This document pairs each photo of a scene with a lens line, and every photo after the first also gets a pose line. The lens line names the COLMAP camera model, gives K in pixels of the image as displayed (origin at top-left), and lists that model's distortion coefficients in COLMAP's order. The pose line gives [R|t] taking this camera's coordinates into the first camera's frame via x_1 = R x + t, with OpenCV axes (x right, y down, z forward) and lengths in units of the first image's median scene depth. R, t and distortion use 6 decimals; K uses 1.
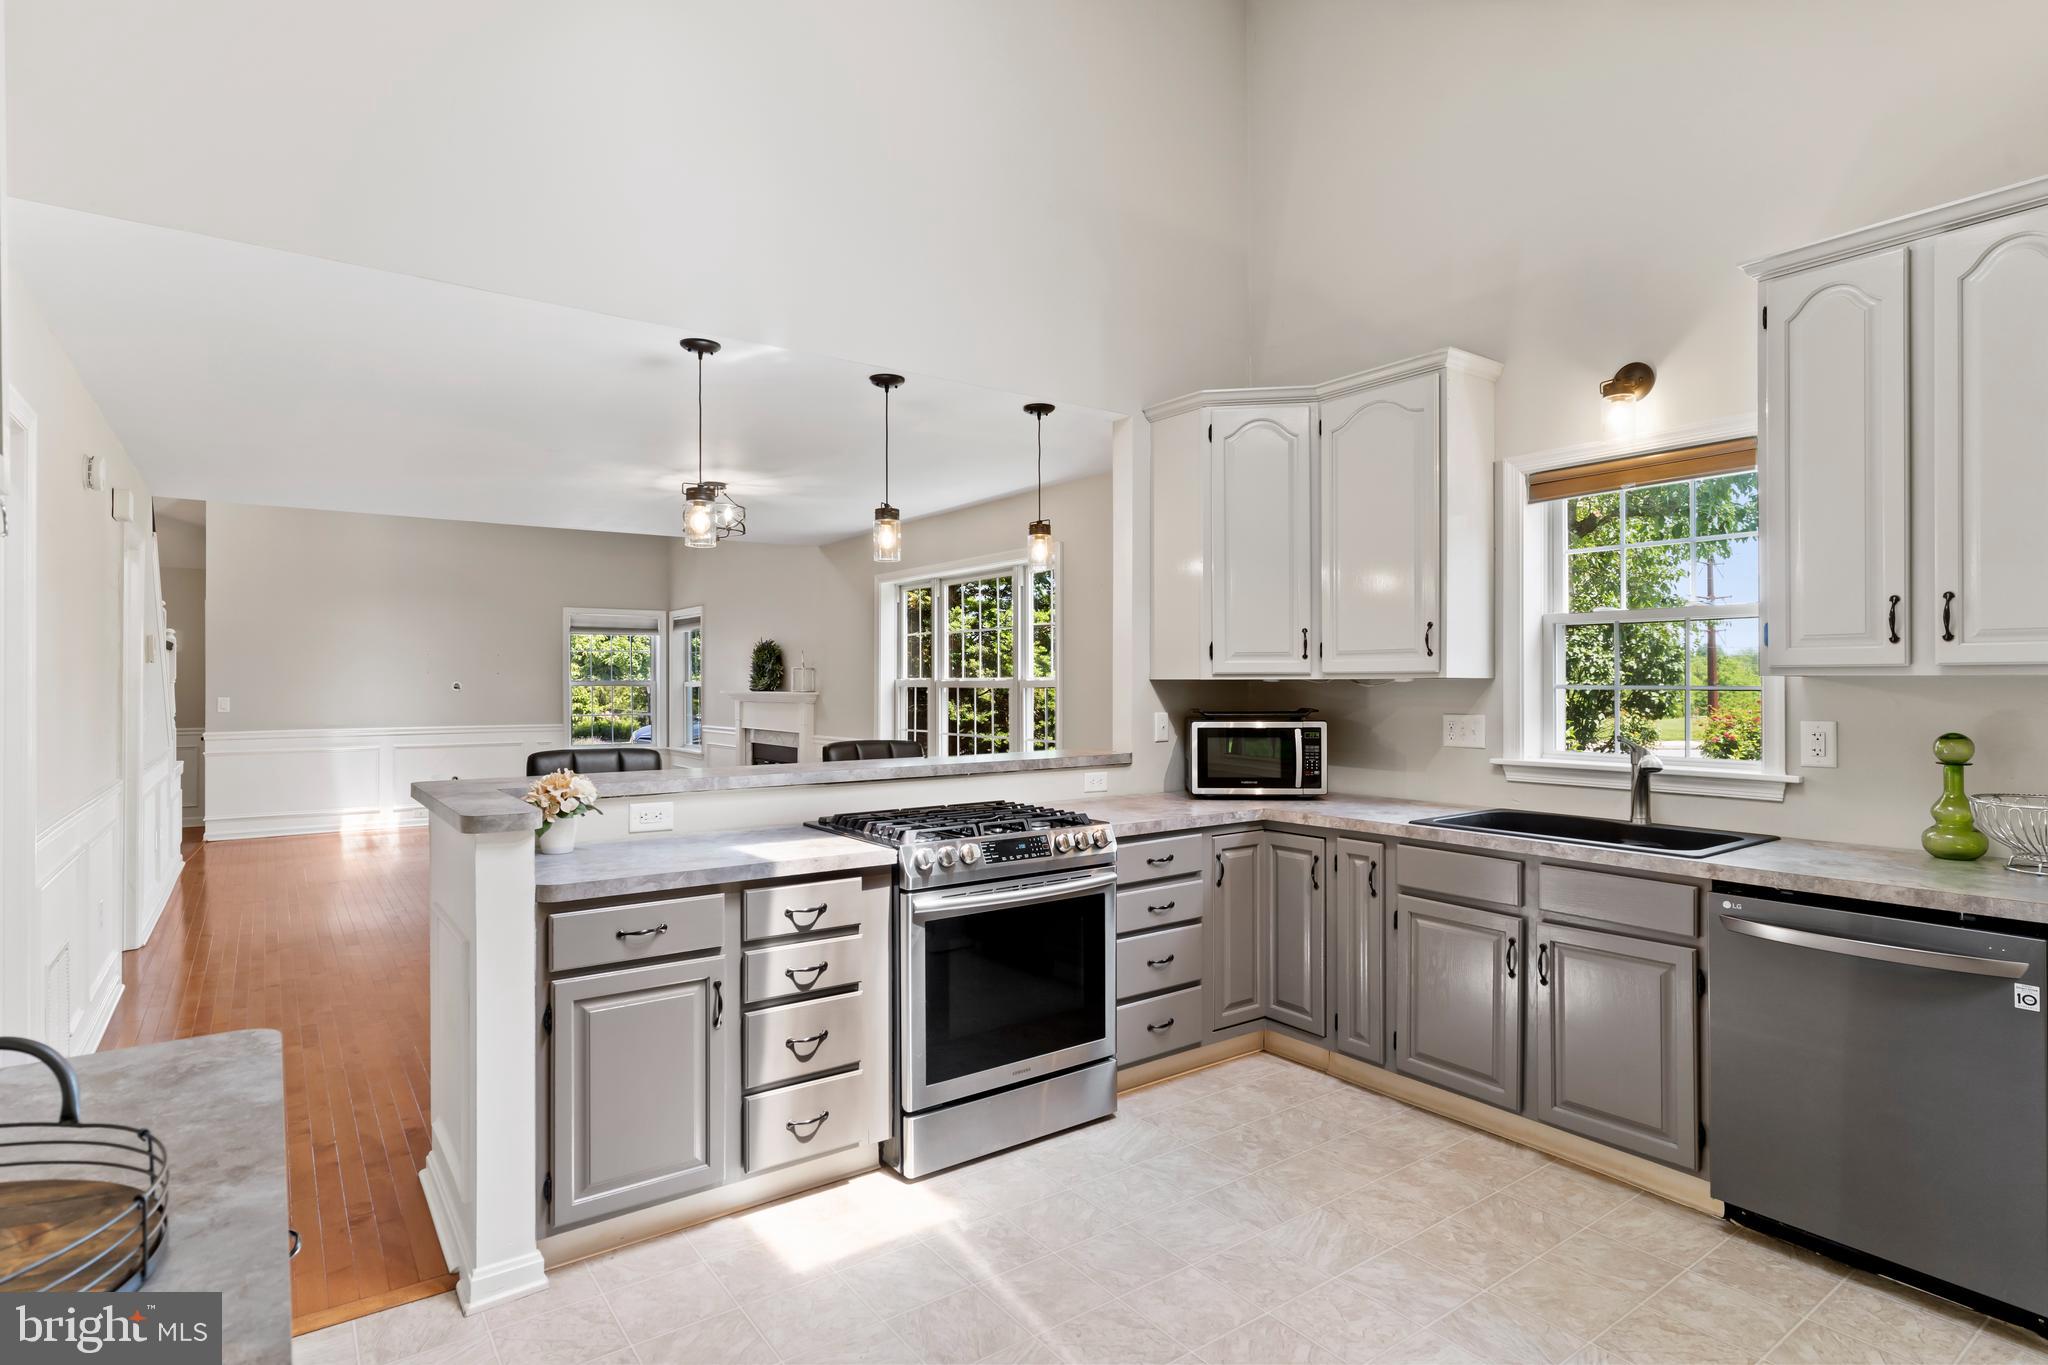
lens RADIAL K [[1042.0, 0, 1023.2], [0, 1042.0, 688.0], [0, 0, 1]] dist [-0.002476, 0.001200]
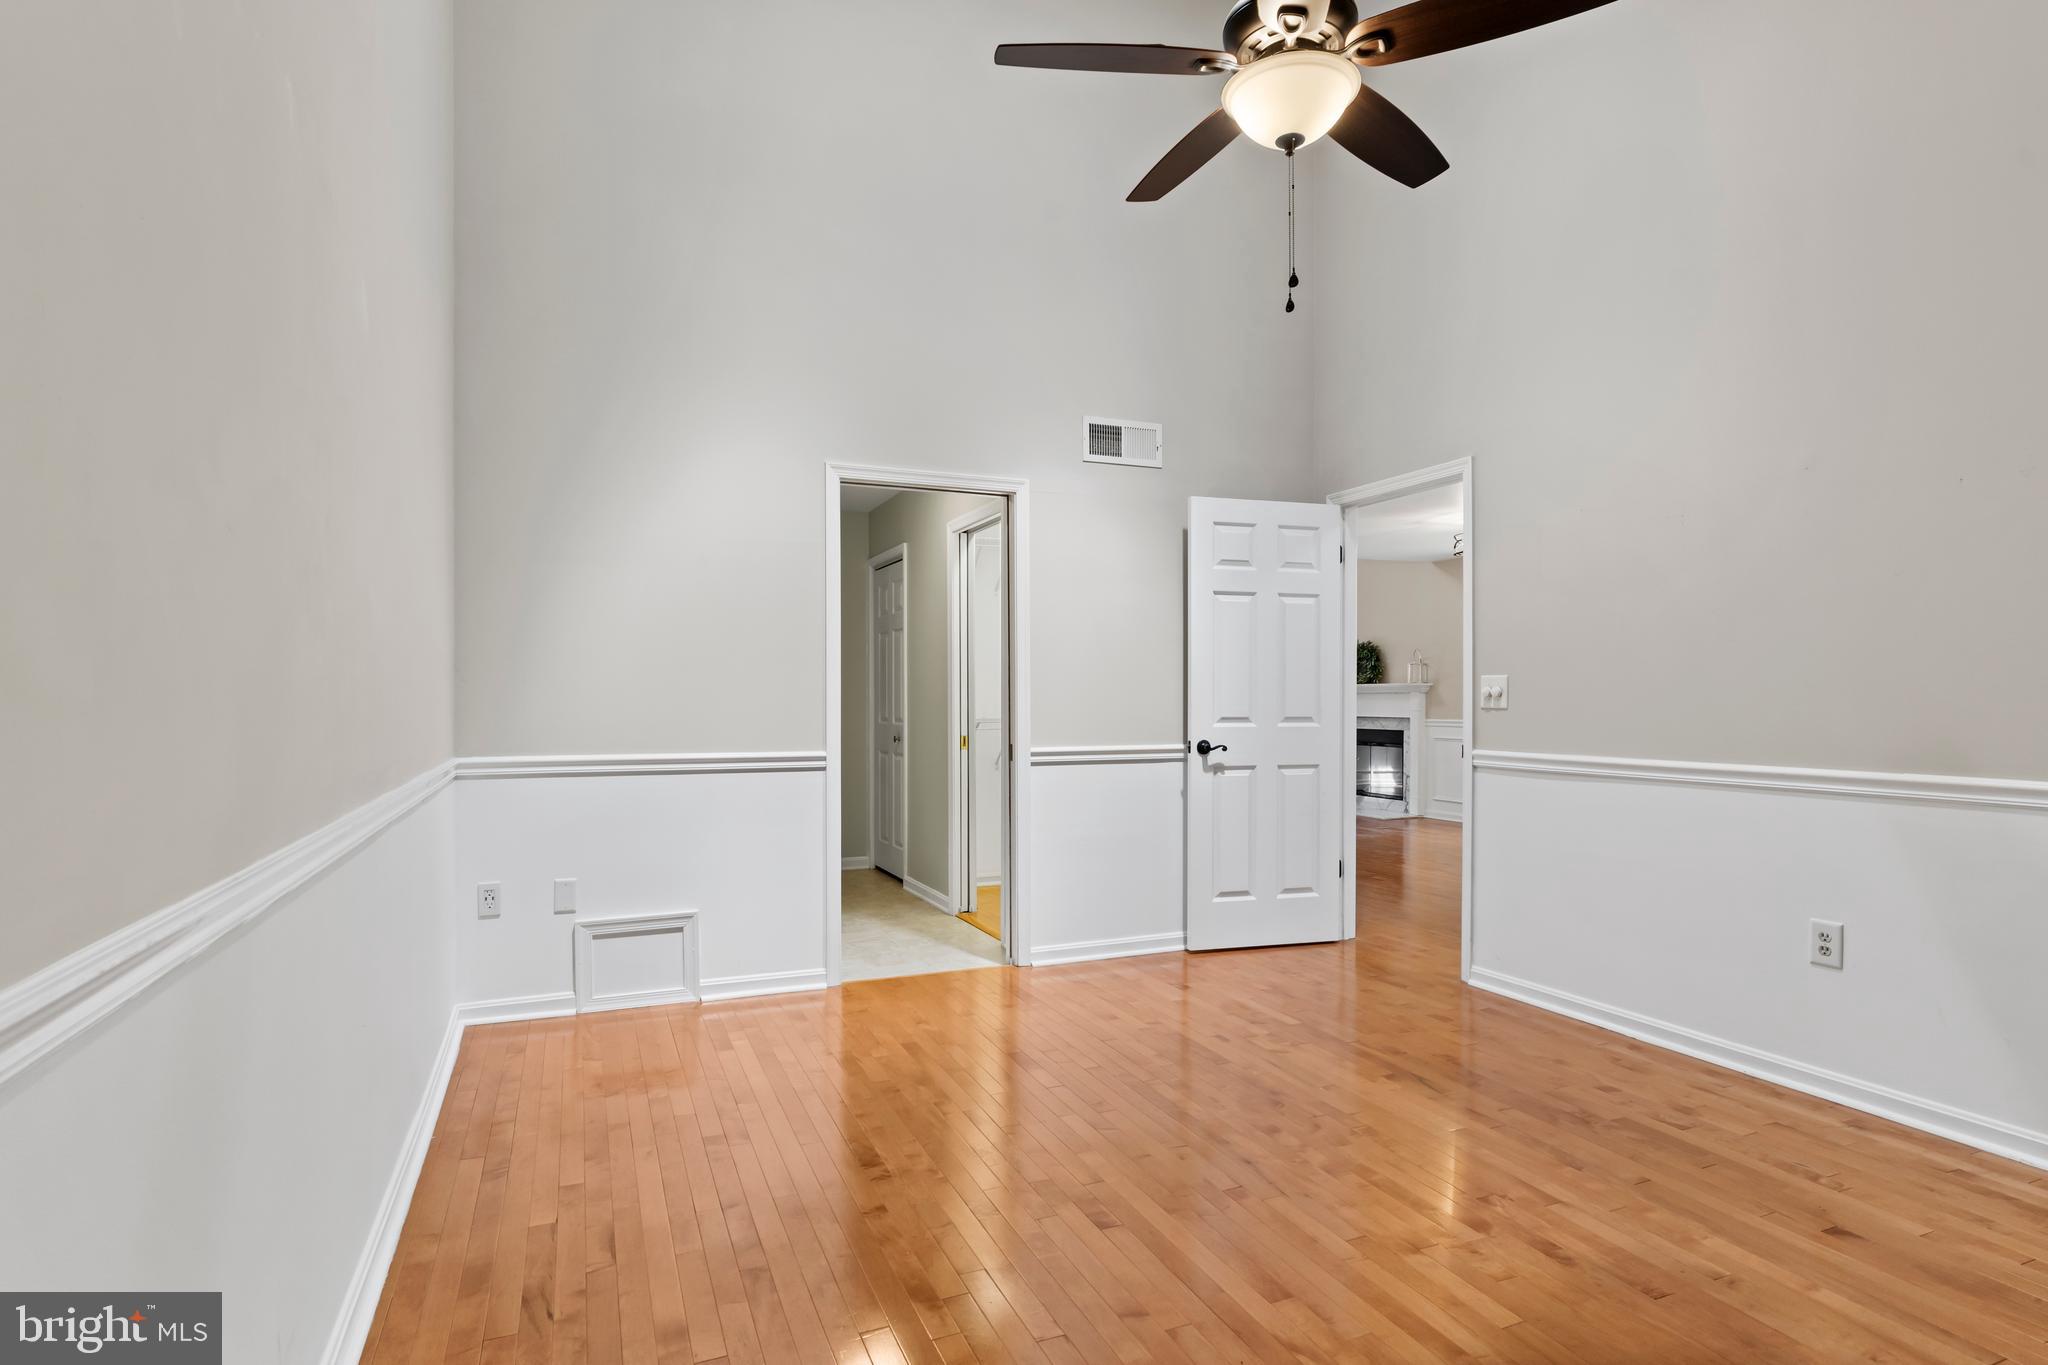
lens RADIAL K [[1043.1, 0, 1026.3], [0, 1043.1, 713.0], [0, 0, 1]] dist [-0.006221, -0.000193]
pose [[0.976759, 0.000390, -0.214342, -0.366583], [0.001005, 0.999979, 0.006399, 0.028071], [0.214340, -0.006466, 0.976738, -0.251632]]
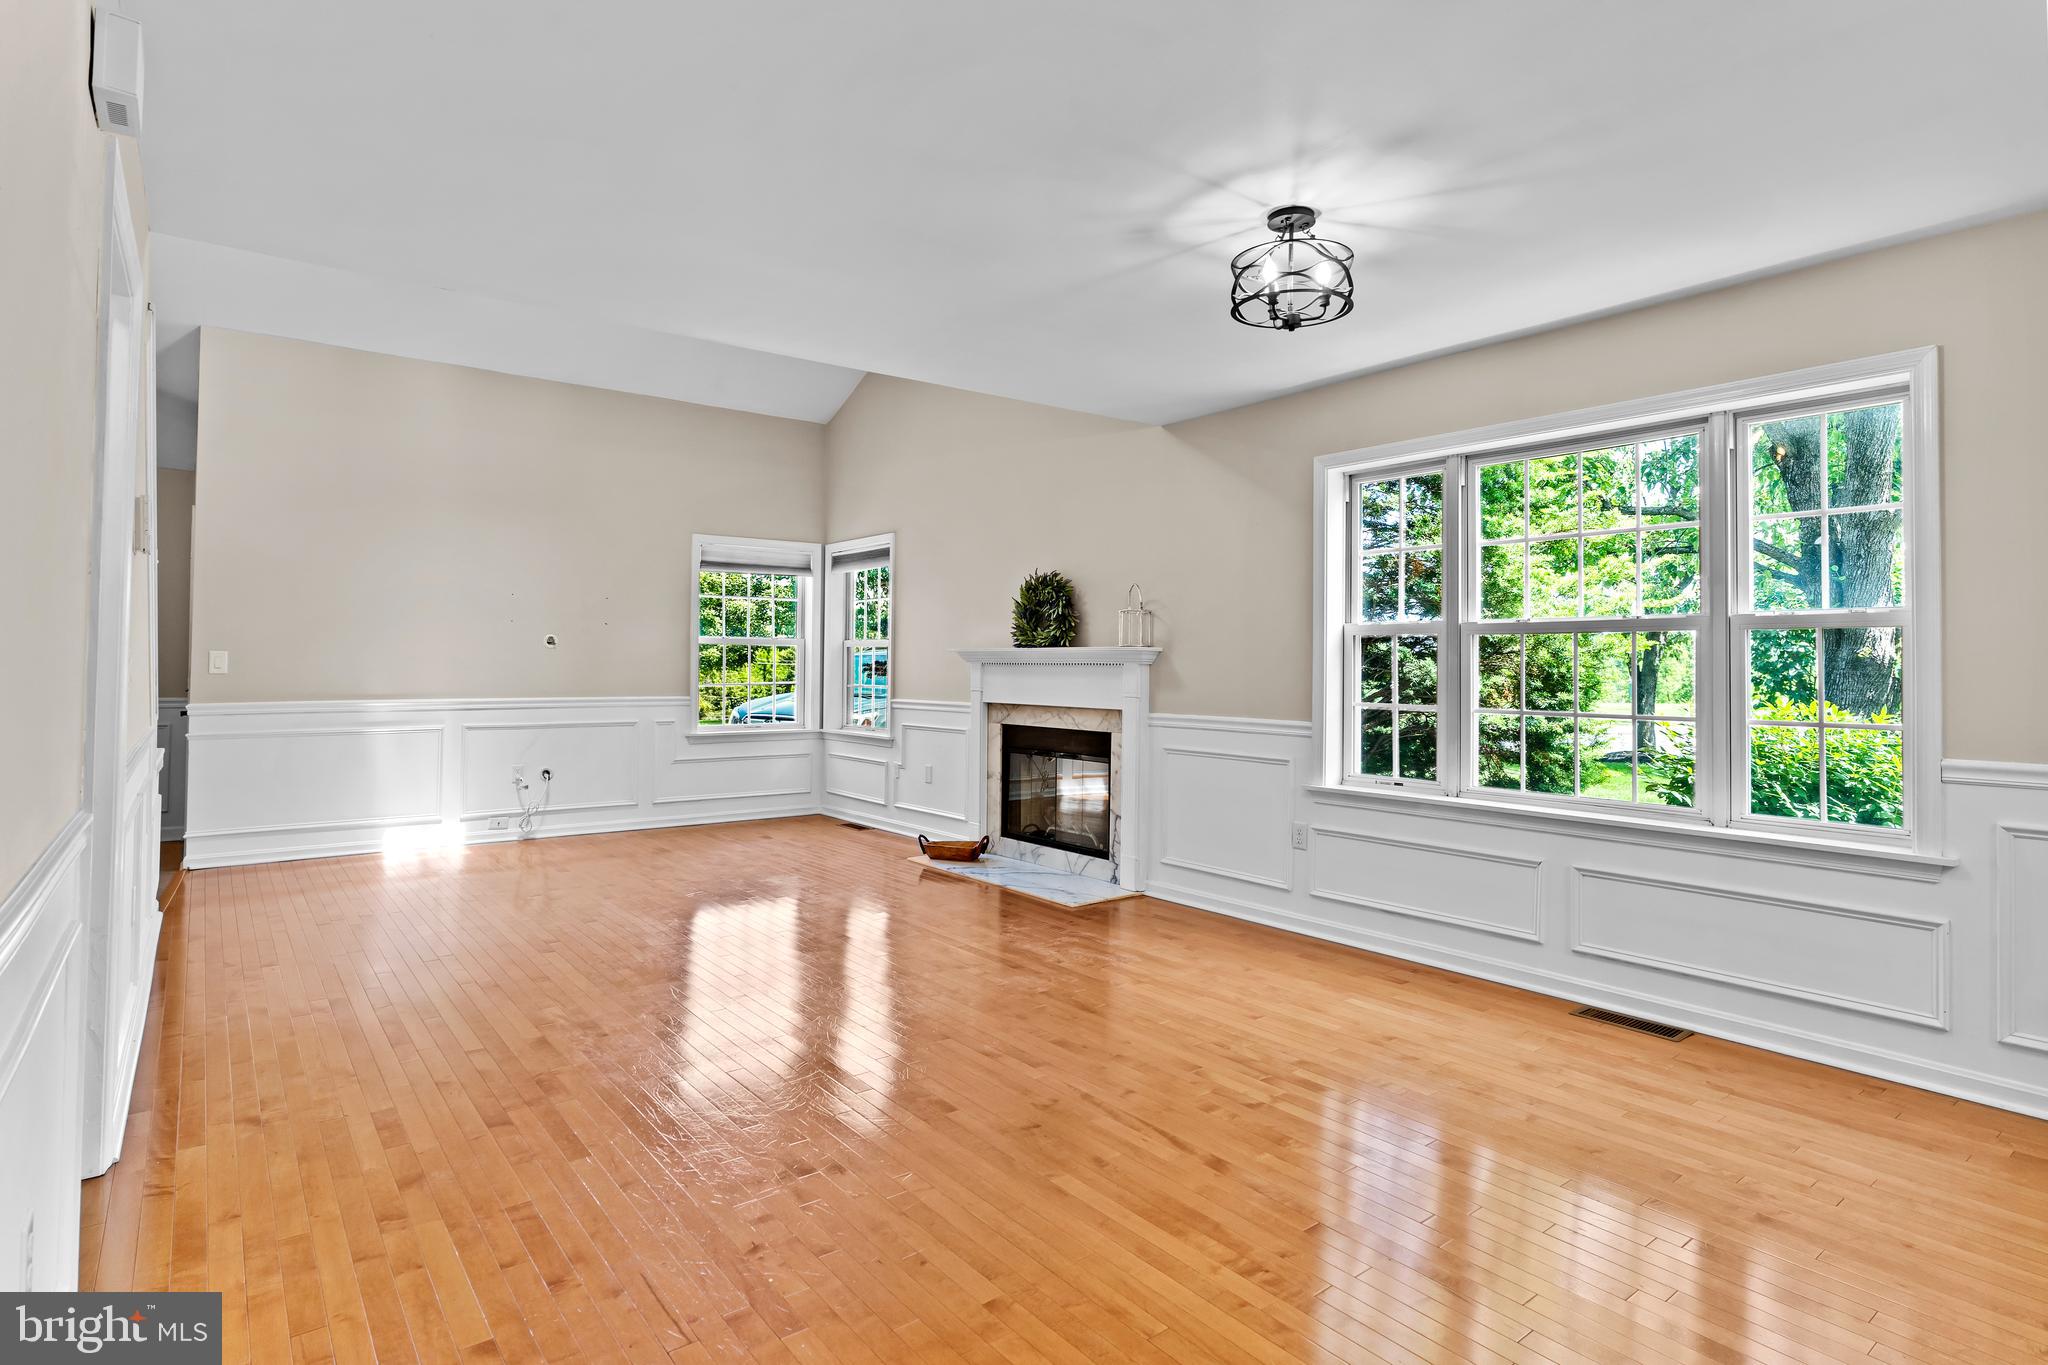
lens RADIAL K [[1062.6, 0, 1021.1], [0, 1062.6, 644.7], [0, 0, 1]] dist [-0.001793, 0.000037]
pose [[0.999433, 0.009003, 0.032449, -0.283137], [-0.008229, 0.999680, -0.023908, 0.017462], [-0.032654, 0.023628, 0.999187, 0.312163]]
